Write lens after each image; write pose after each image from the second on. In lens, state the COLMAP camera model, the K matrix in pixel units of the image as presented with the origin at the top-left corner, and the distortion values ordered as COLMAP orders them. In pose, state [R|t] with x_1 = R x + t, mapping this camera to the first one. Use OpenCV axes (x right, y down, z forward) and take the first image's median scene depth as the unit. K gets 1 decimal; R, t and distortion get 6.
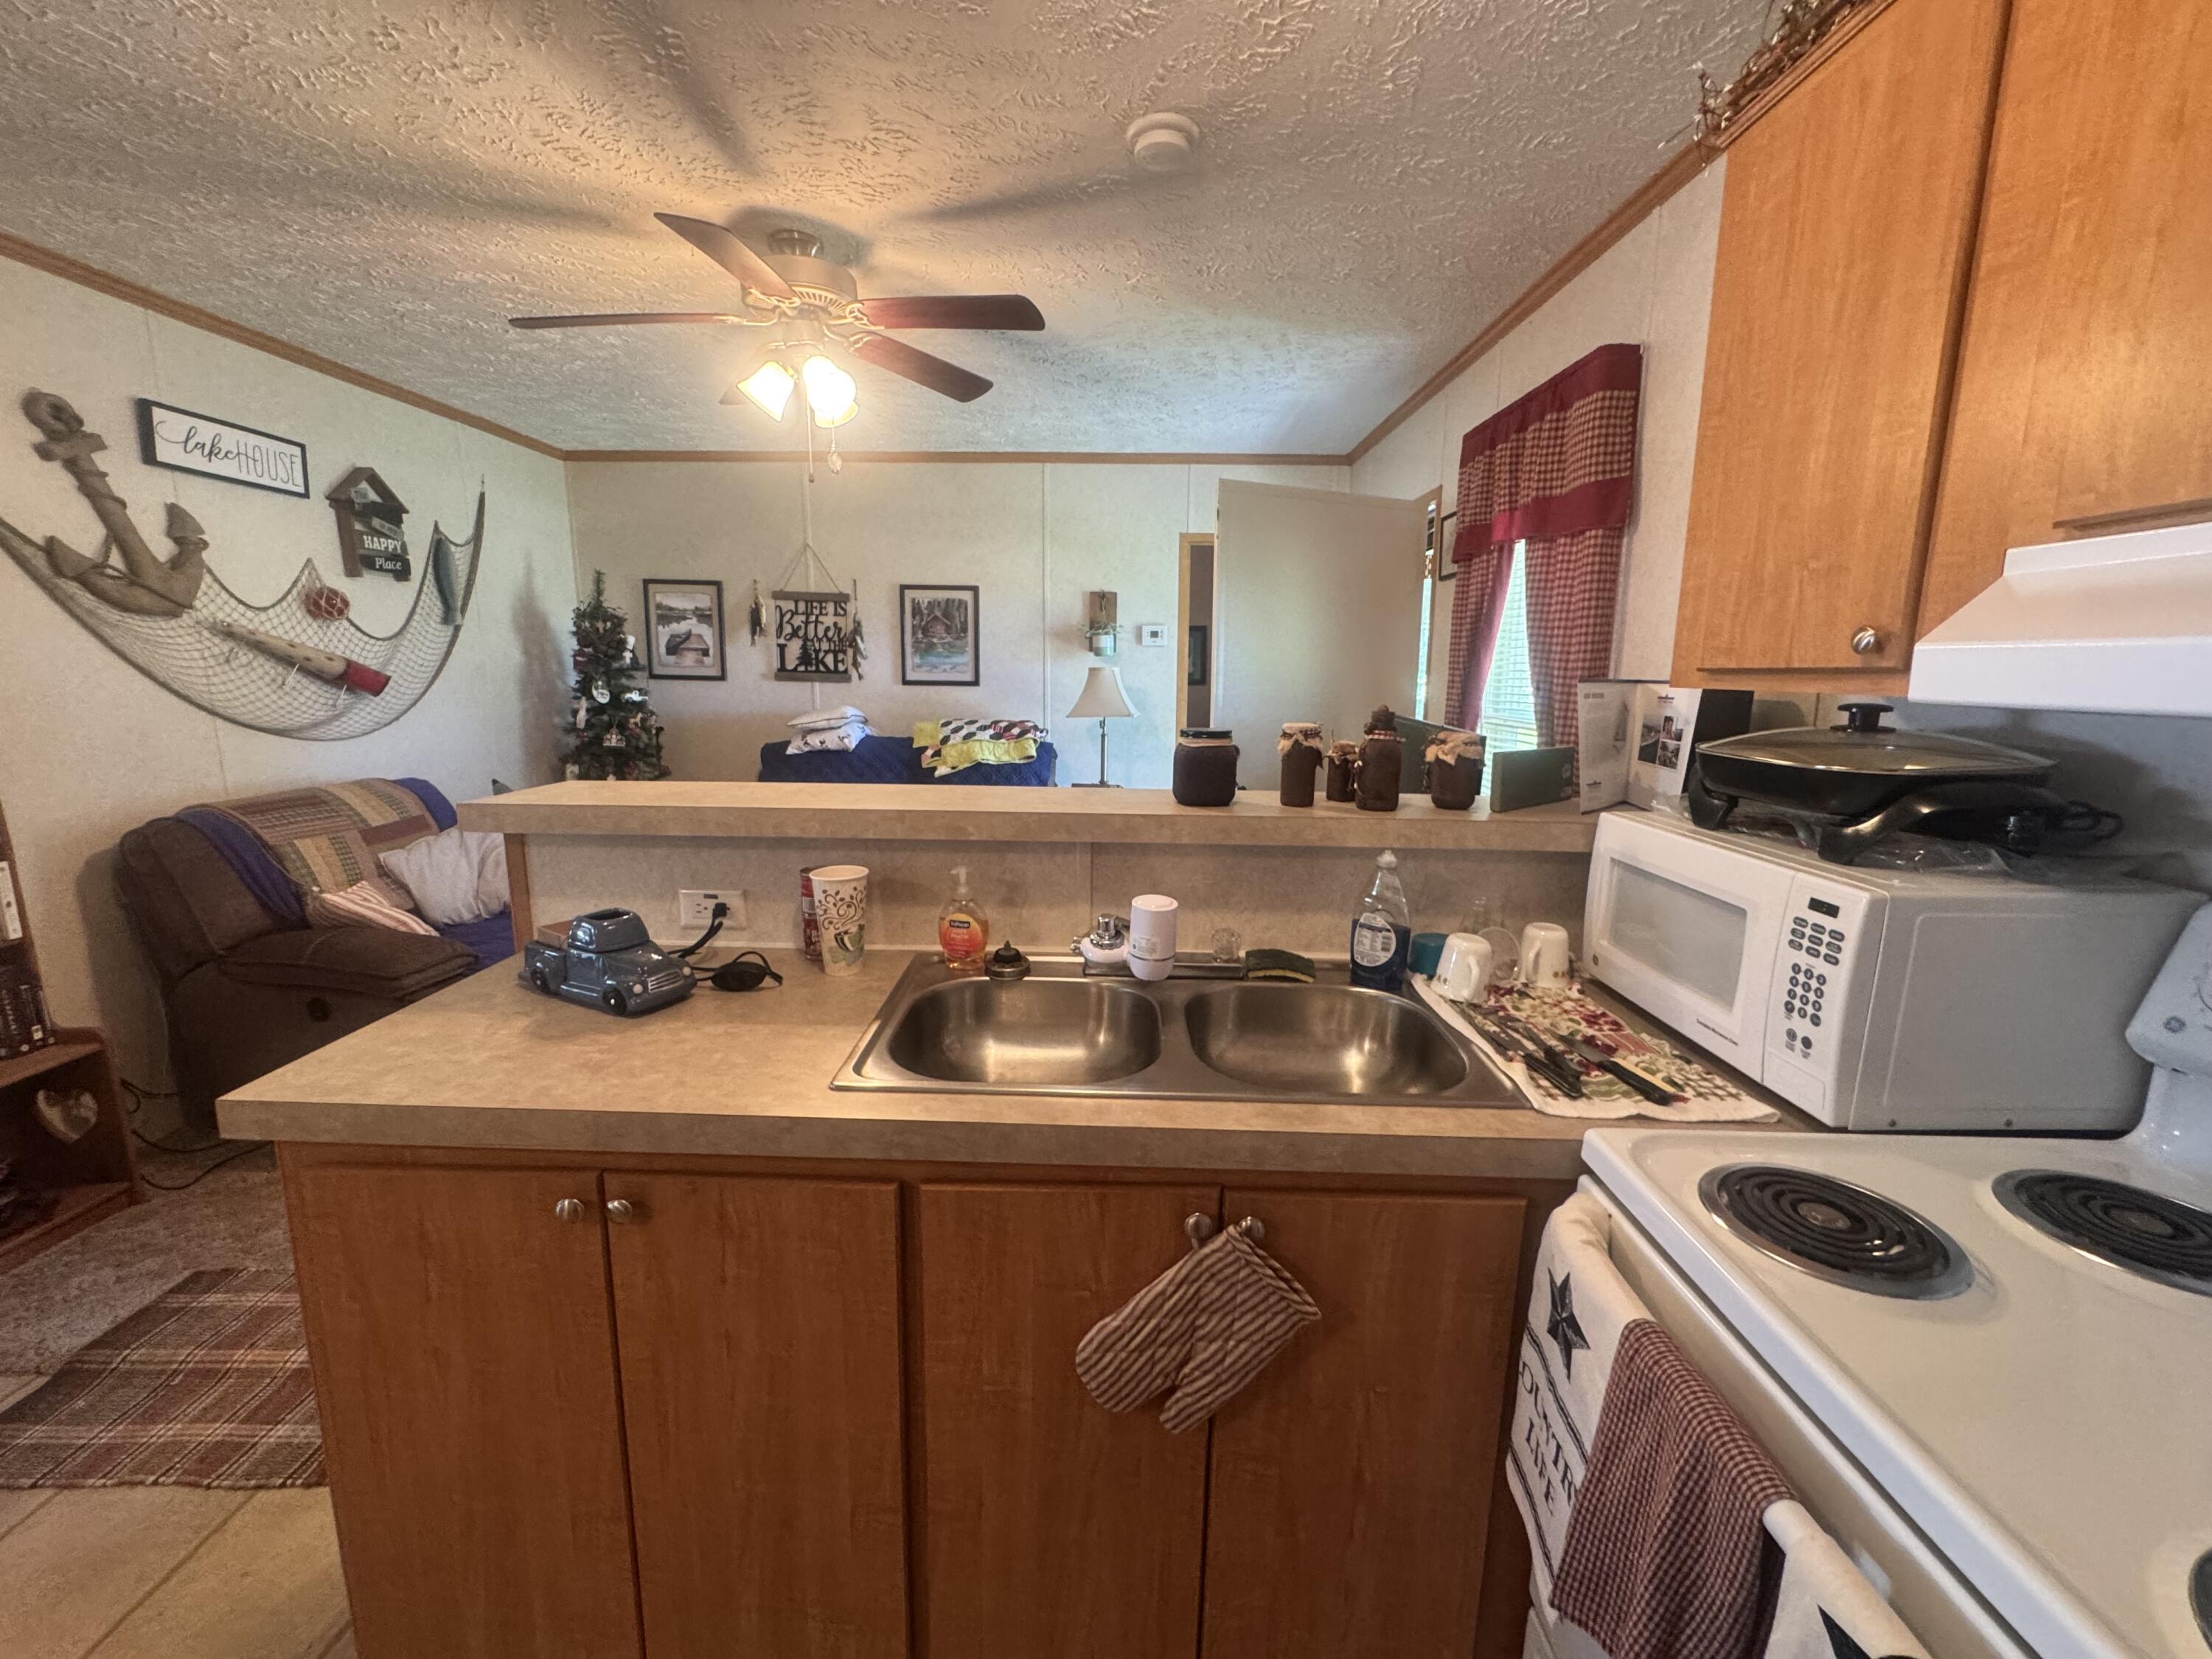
lens RADIAL K [[891.6, 0, 1105.6], [0, 891.6, 823.7], [0, 0, 1]] dist [0.000858, 0.000063]
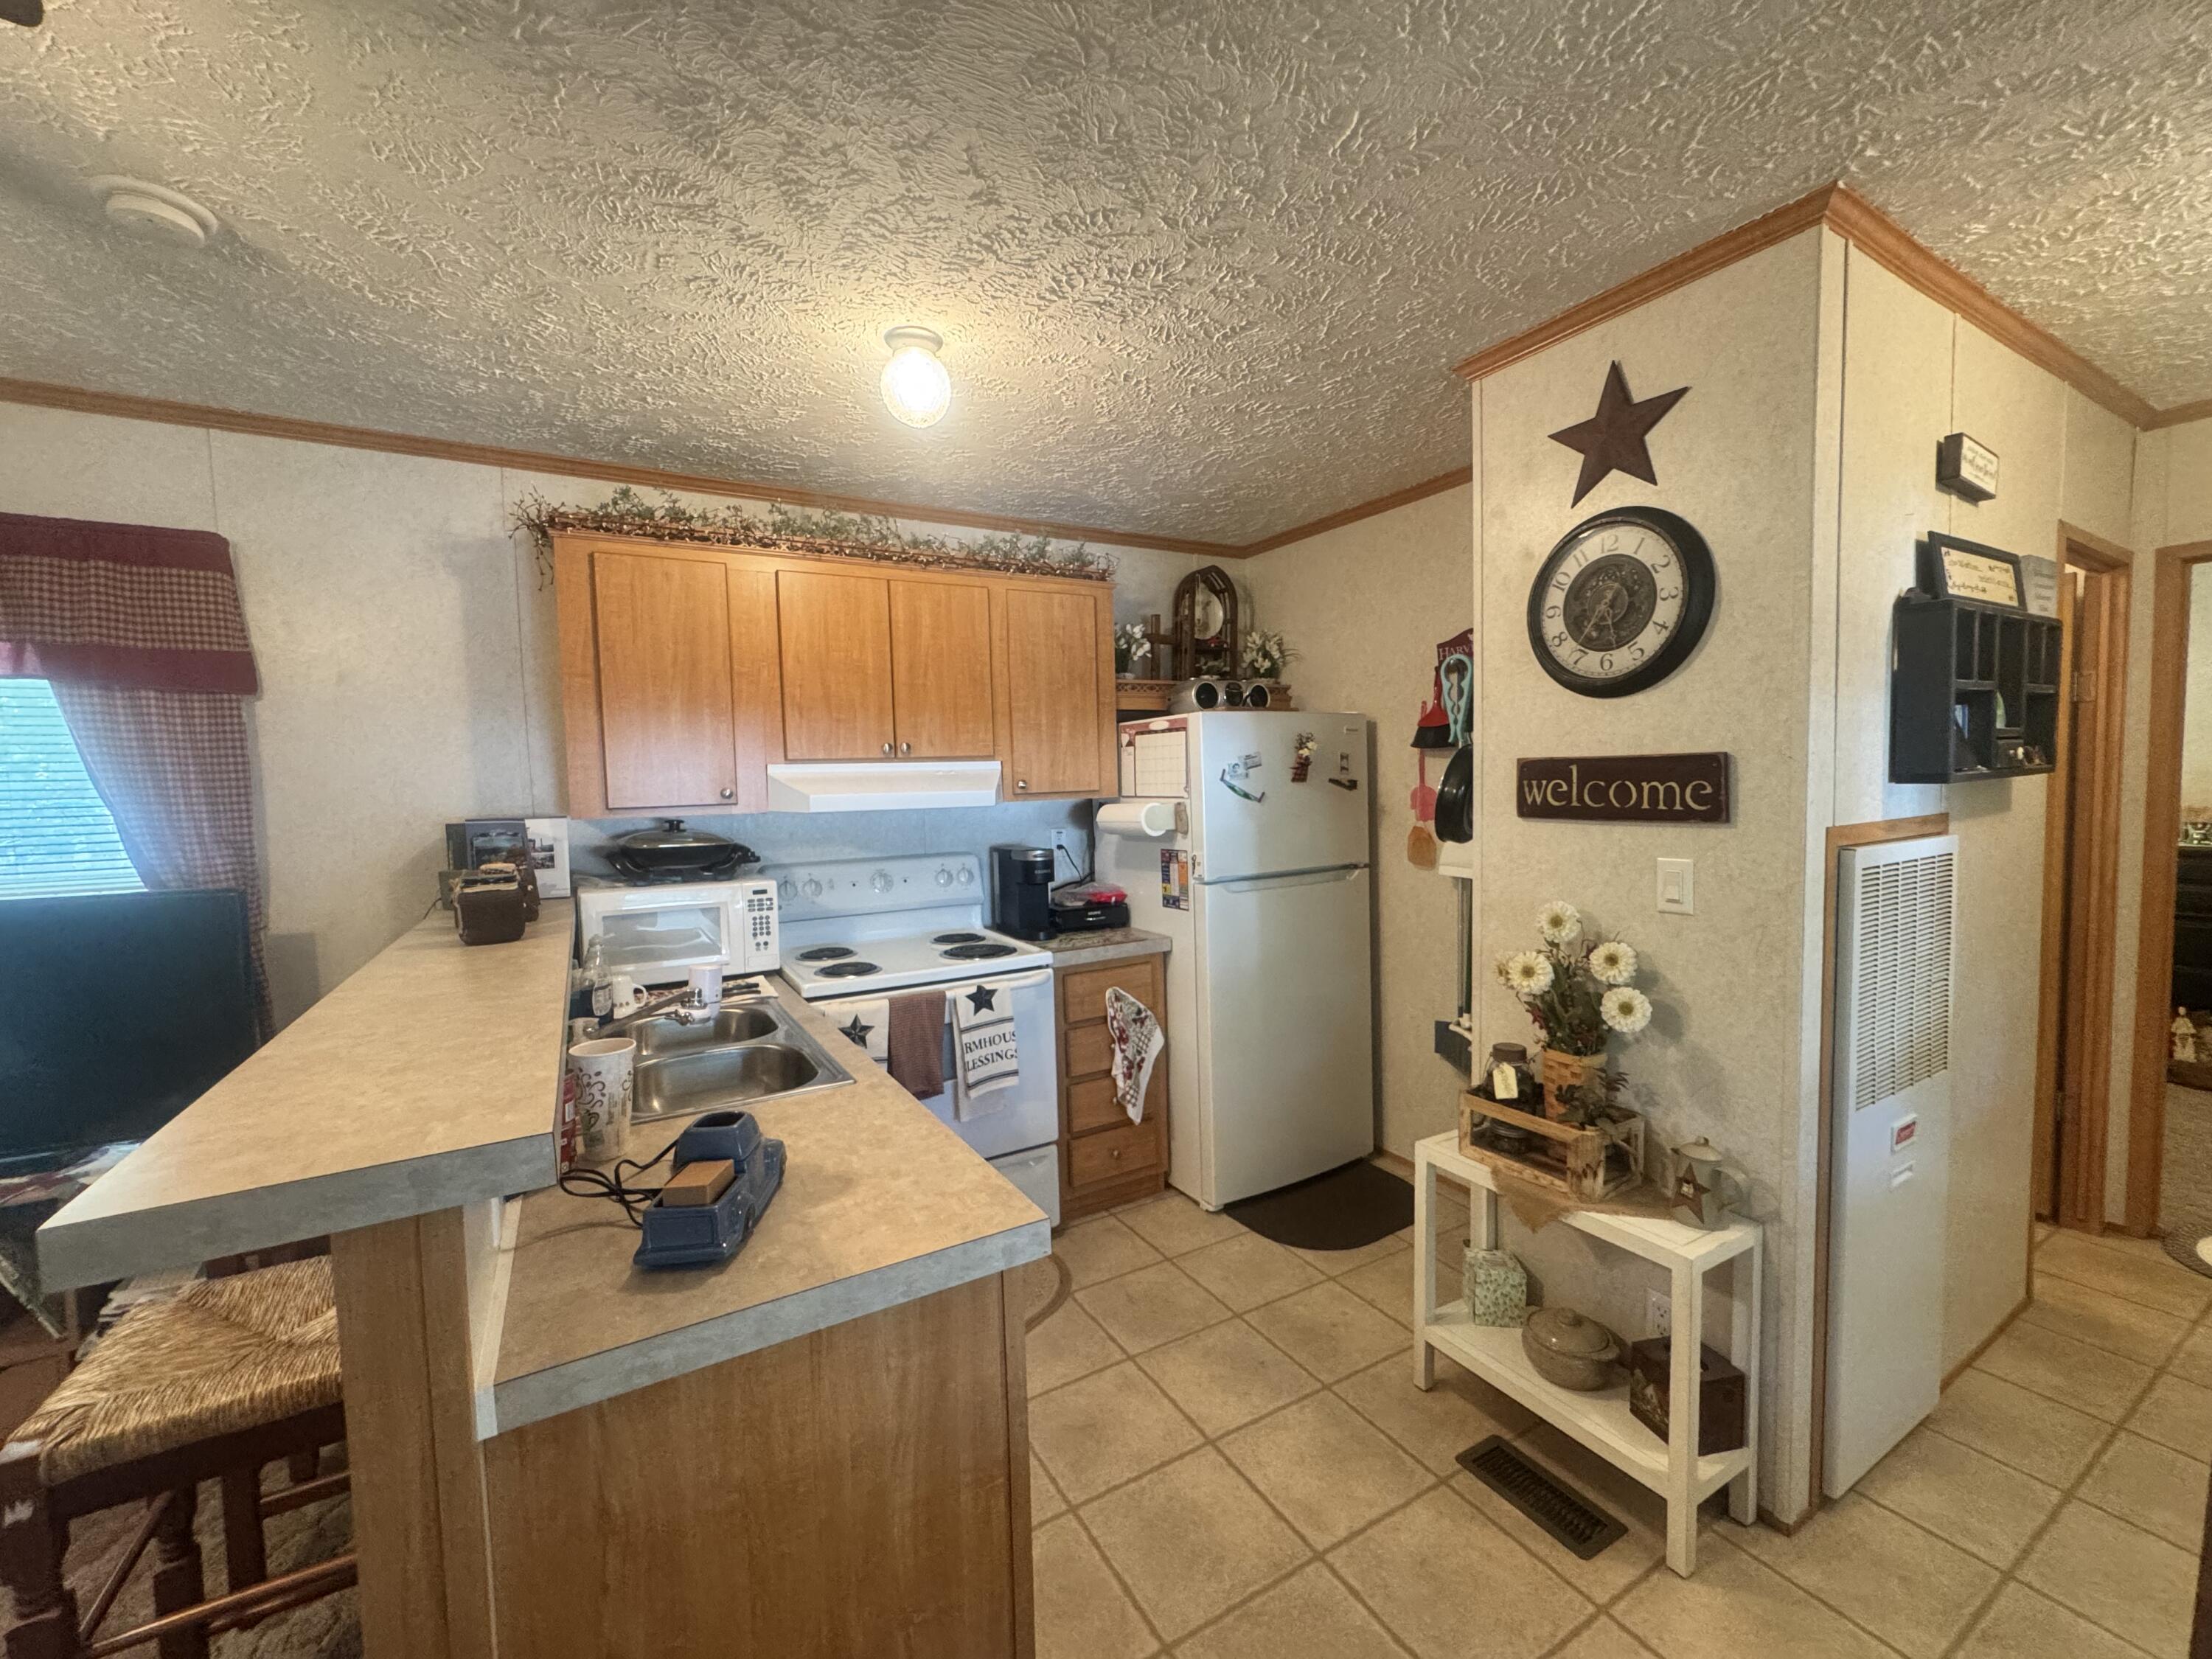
lens RADIAL K [[891.6, 0, 1105.6], [0, 891.6, 823.7], [0, 0, 1]] dist [0.000858, 0.000063]
pose [[-0.514757, -0.043871, 0.856213, -1.945275], [0.166412, 0.974583, 0.149983, -0.323330], [-0.841030, 0.219689, -0.494373, 1.371265]]
